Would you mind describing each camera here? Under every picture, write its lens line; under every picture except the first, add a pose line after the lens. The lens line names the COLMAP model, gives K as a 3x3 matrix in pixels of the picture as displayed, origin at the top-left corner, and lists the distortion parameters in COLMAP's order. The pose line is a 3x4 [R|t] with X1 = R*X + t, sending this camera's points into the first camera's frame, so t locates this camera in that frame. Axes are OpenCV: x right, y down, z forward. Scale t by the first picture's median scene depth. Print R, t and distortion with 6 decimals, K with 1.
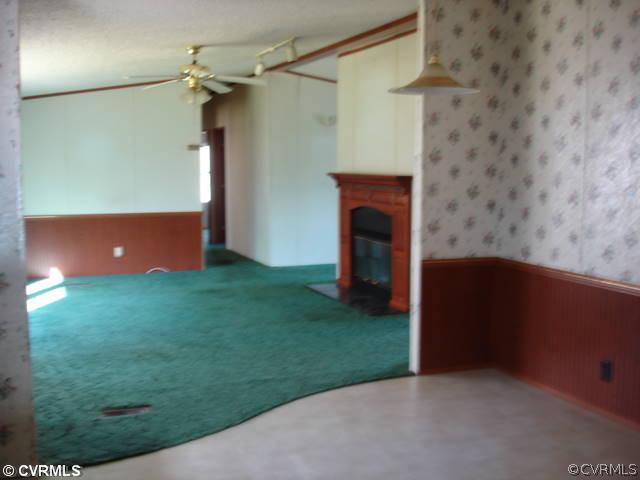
lens RADIAL K [[724.1, 0, 320.0], [0, 724.1, 240.0], [0, 0, 1]] dist [-0.123446, -0.007038]
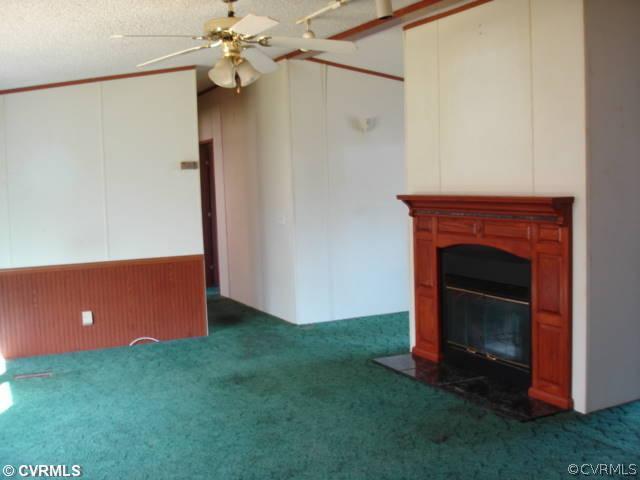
lens RADIAL K [[724.1, 0, 320.0], [0, 724.1, 240.0], [0, 0, 1]] dist [-0.123446, -0.007038]
pose [[0.996301, -0.039488, 0.076321, -0.116876], [0.041404, 0.998862, -0.023688, -0.036979], [-0.075298, 0.026760, 0.996802, 0.318980]]
